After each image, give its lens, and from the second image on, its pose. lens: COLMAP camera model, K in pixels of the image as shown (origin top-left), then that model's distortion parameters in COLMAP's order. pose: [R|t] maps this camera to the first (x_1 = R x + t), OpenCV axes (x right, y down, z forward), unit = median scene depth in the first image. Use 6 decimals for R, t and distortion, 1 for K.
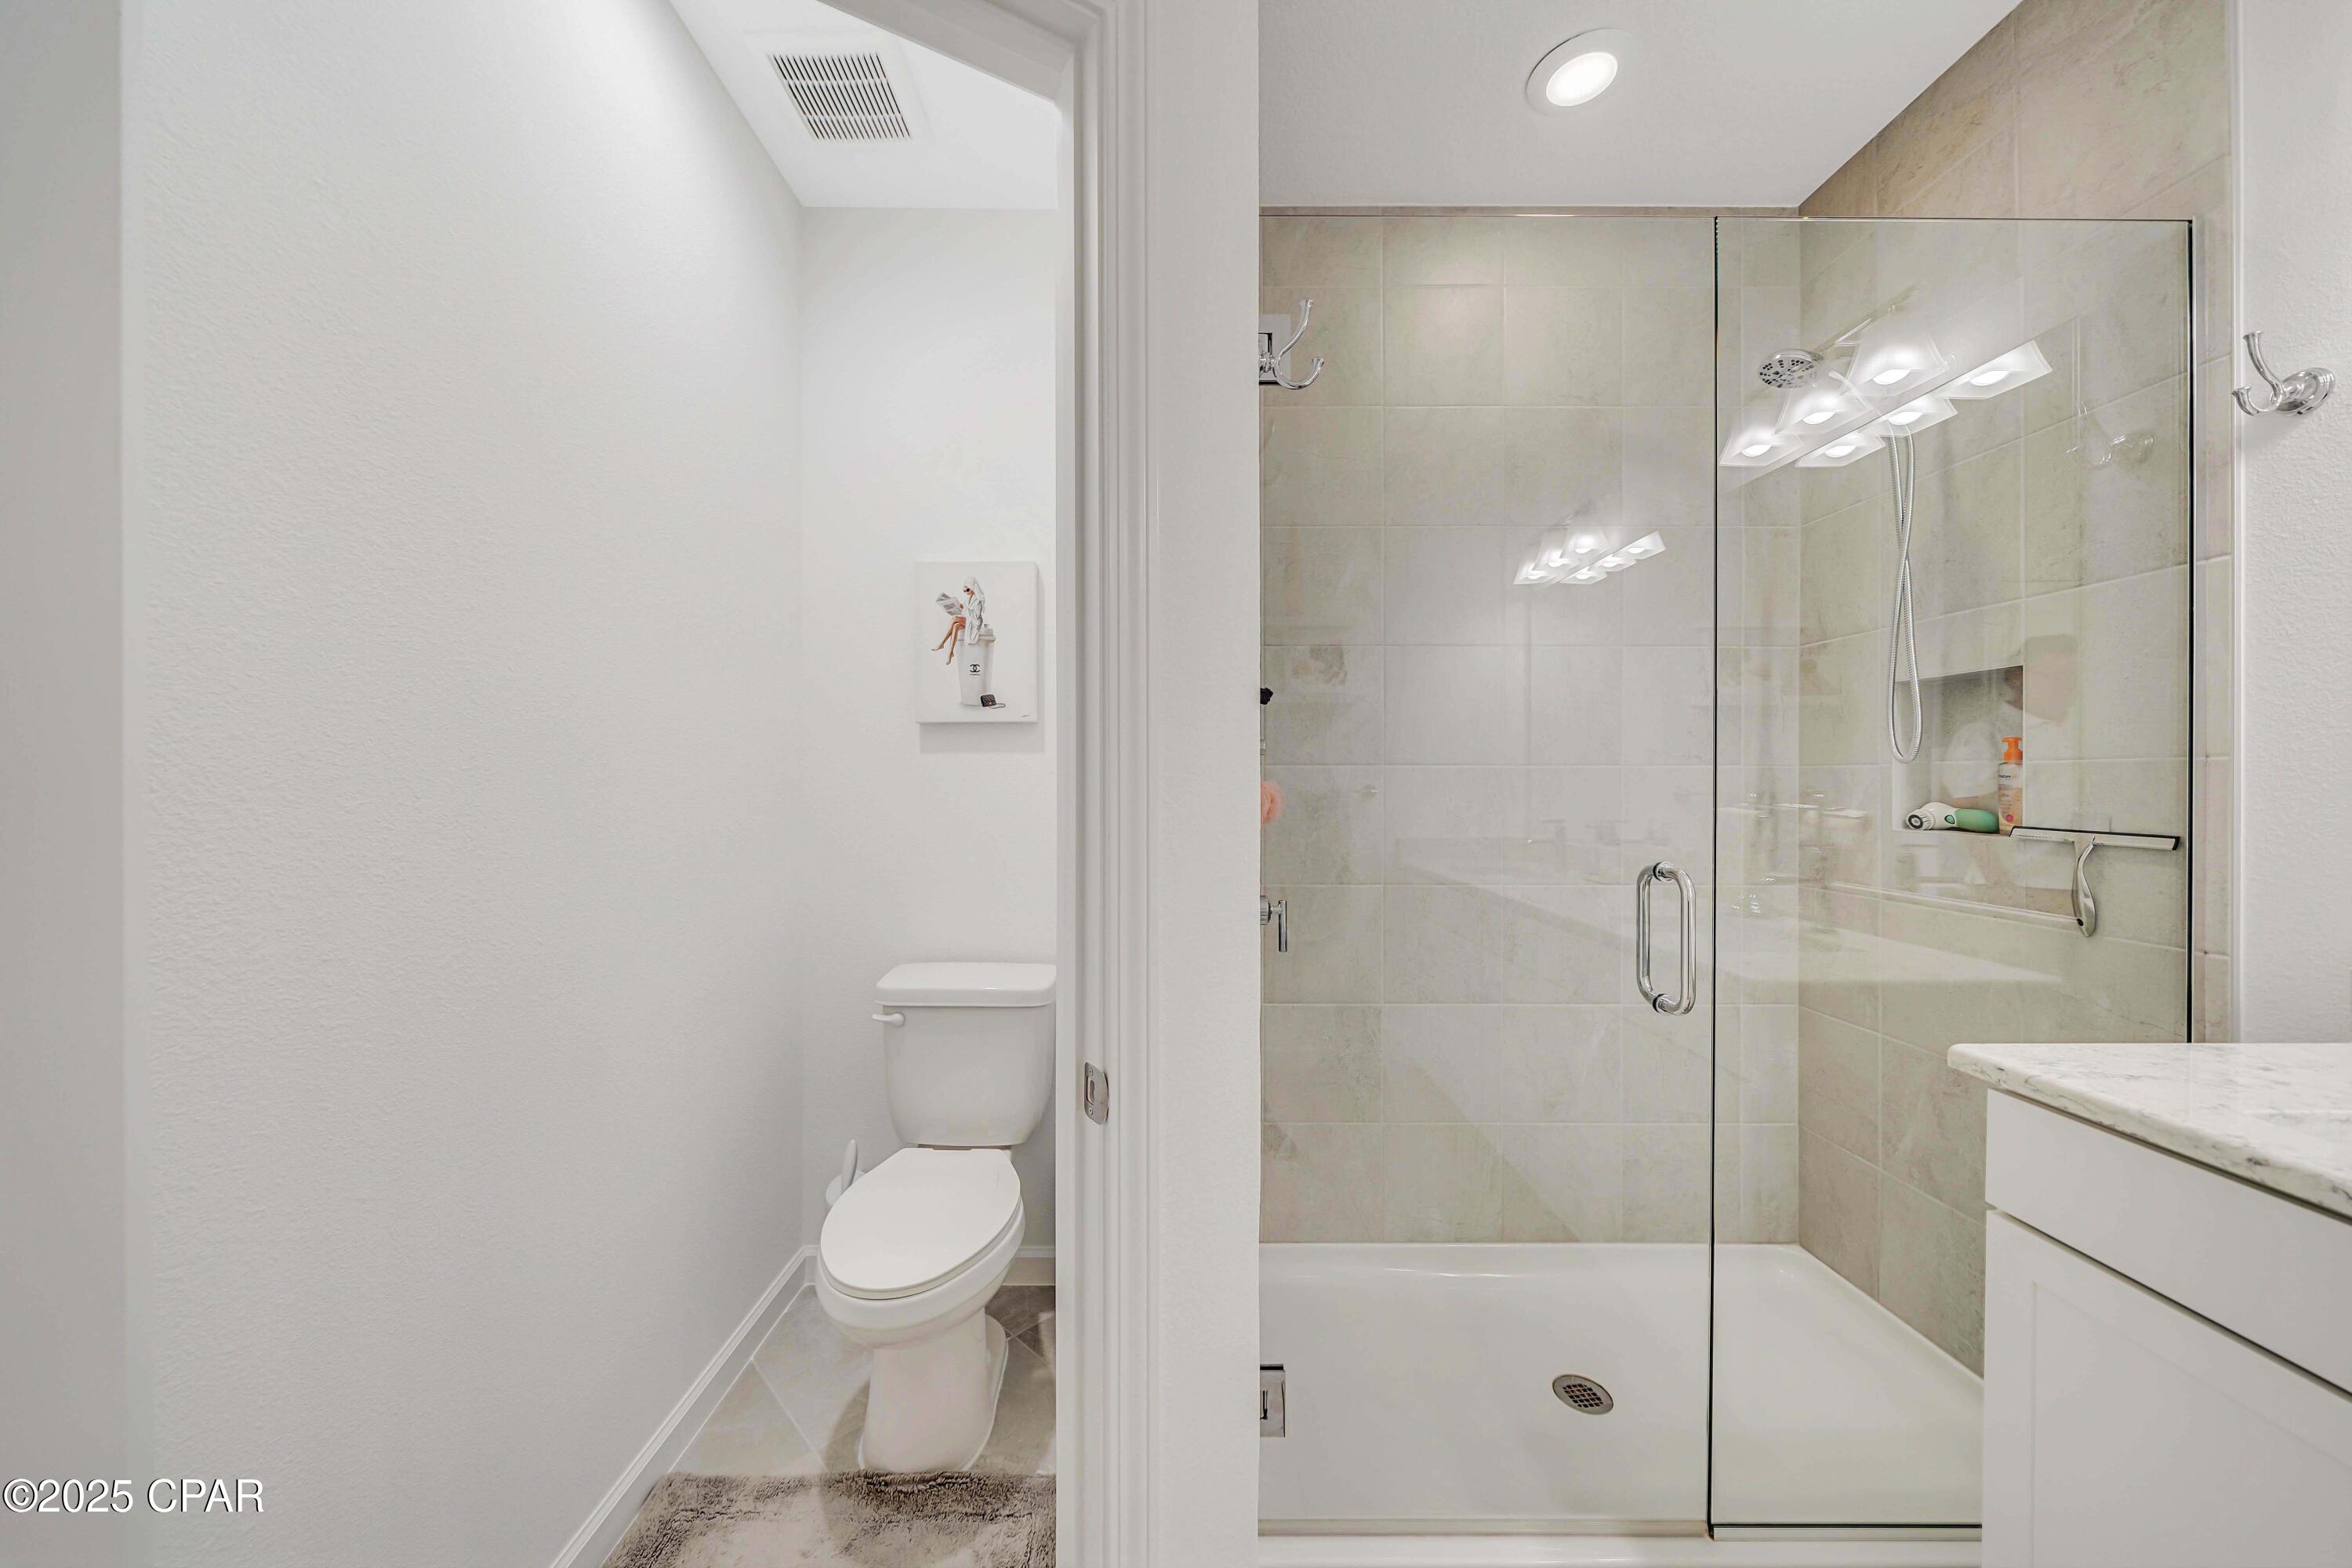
lens RADIAL K [[809.7, 0, 1185.9], [0, 809.7, 761.4], [0, 0, 1]] dist [-0.005733, -0.000415]
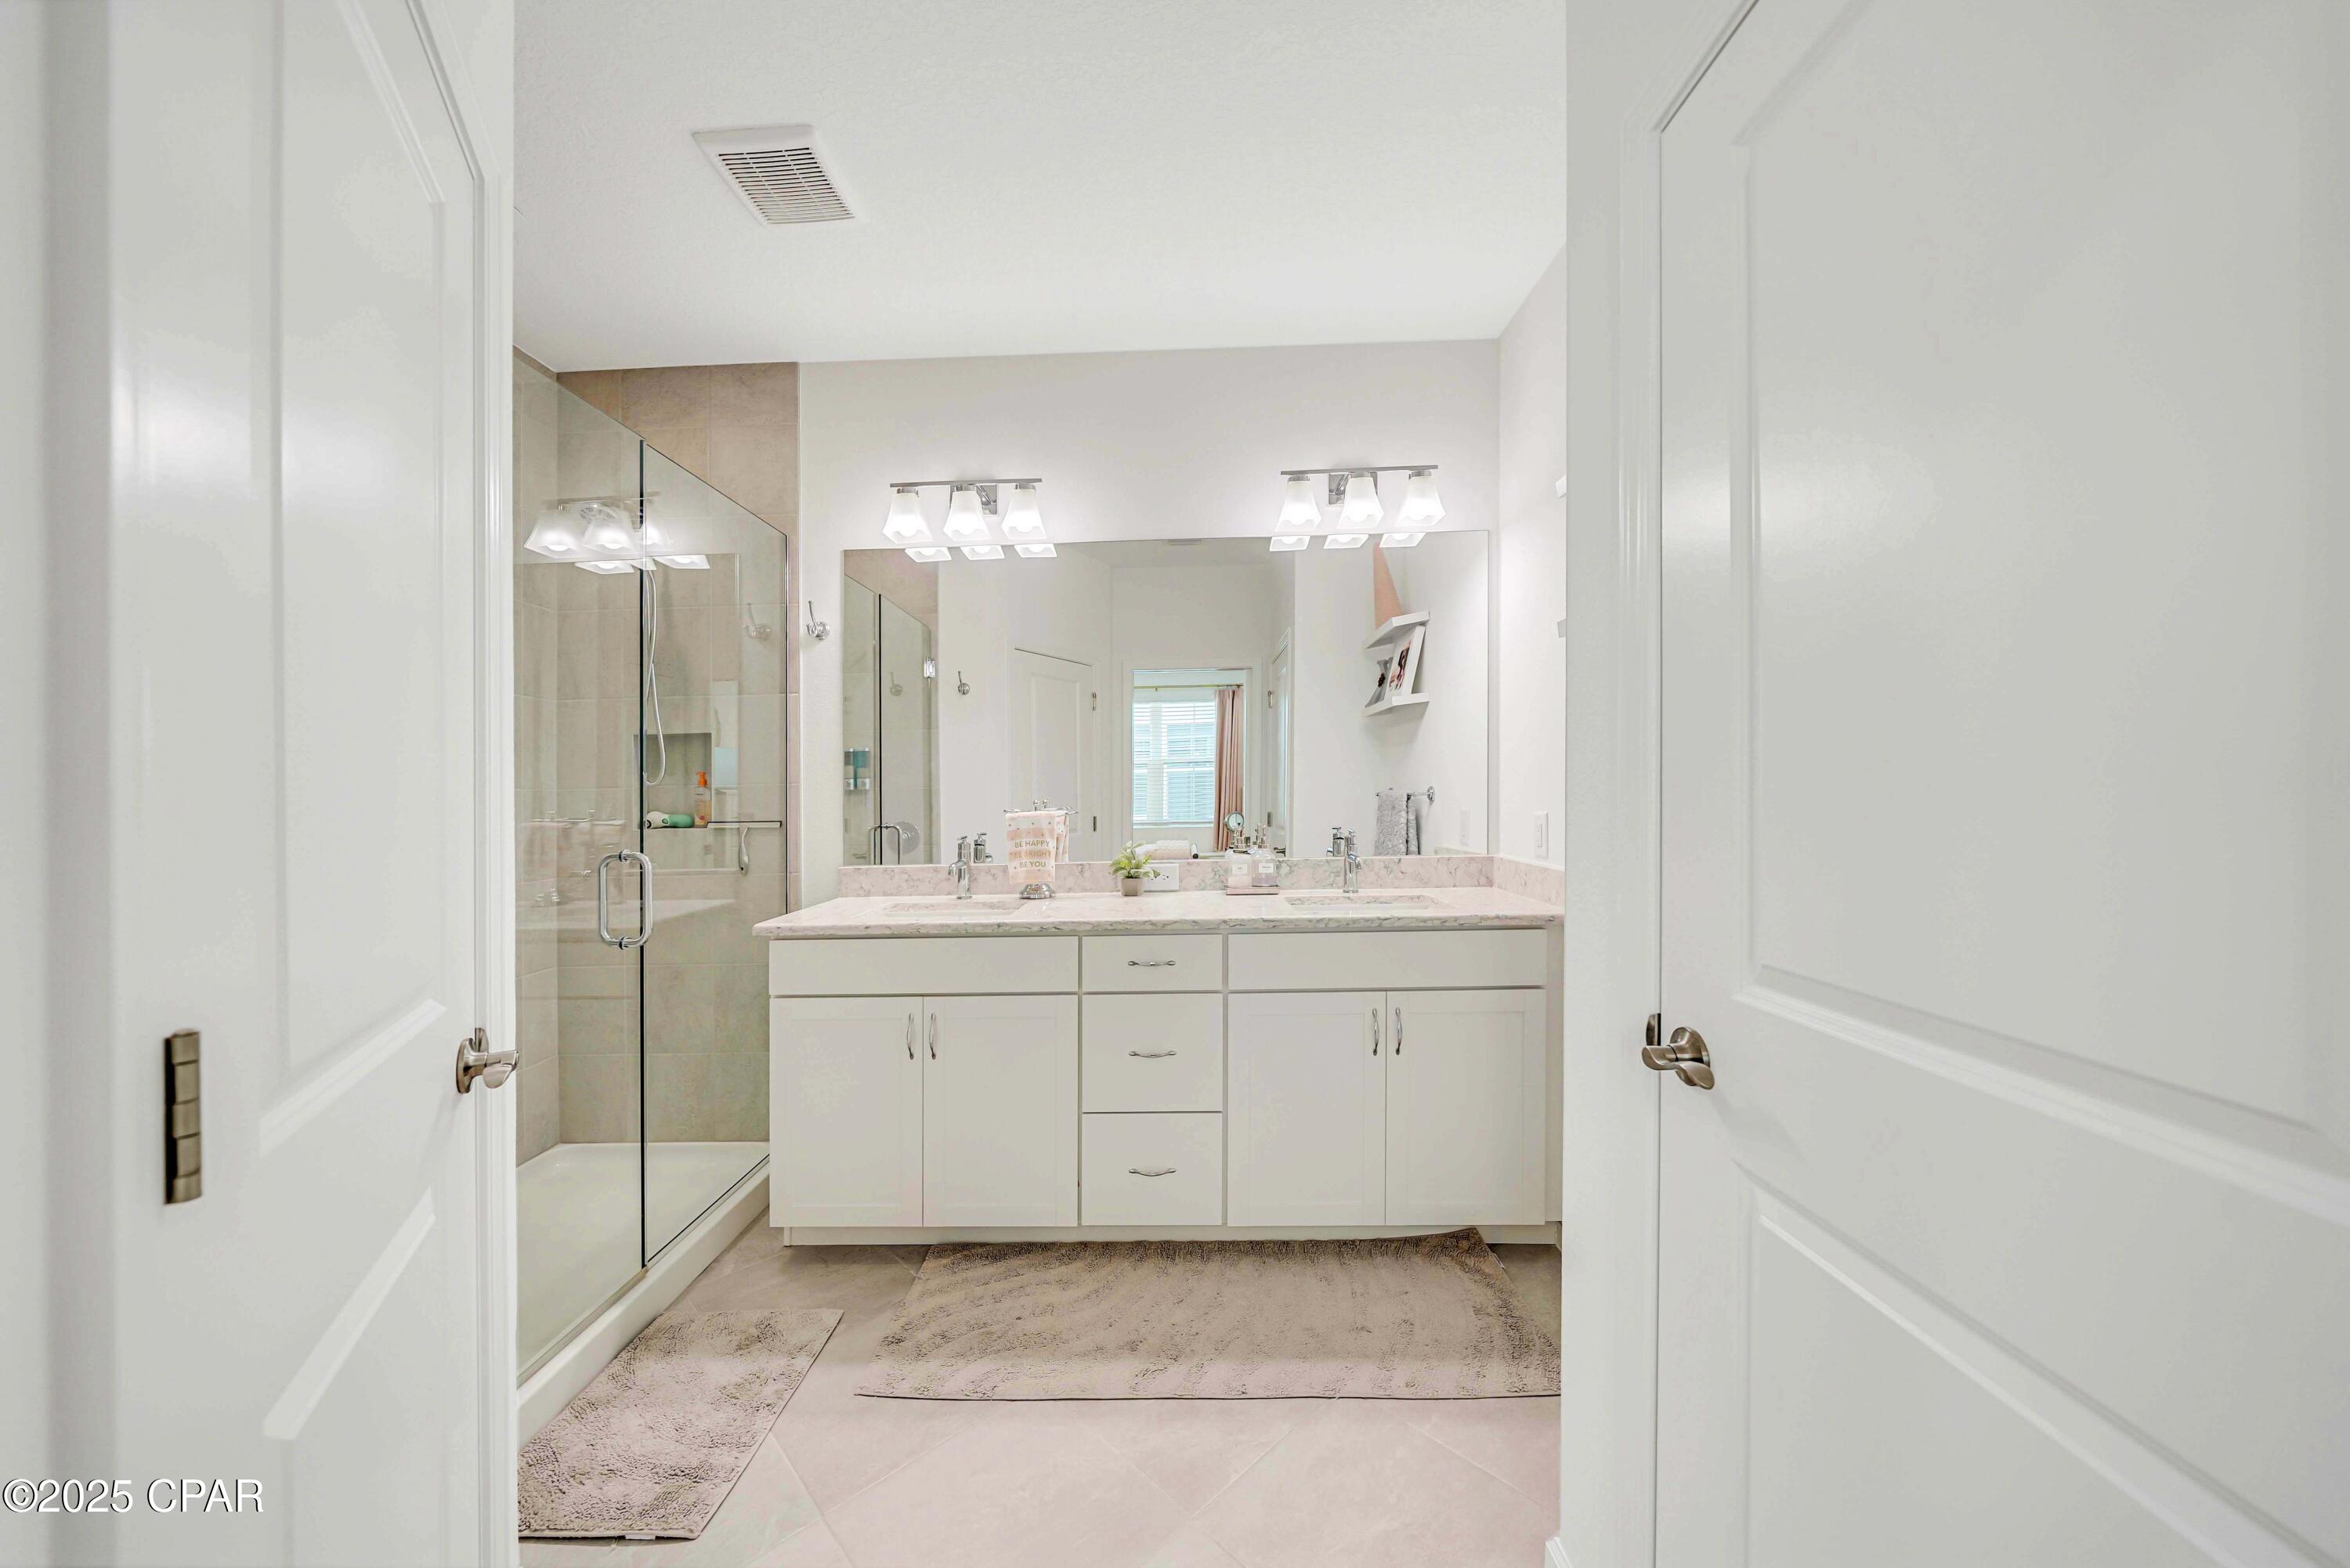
lens RADIAL K [[868.1, 0, 1172.0], [0, 868.1, 793.3], [0, 0, 1]] dist [-0.004605, 0.000885]
pose [[-0.001167, 0.001477, 0.999998, -0.870960], [0.002112, 0.999997, -0.001475, 0.021514], [-0.999997, 0.002110, -0.001170, -0.031891]]
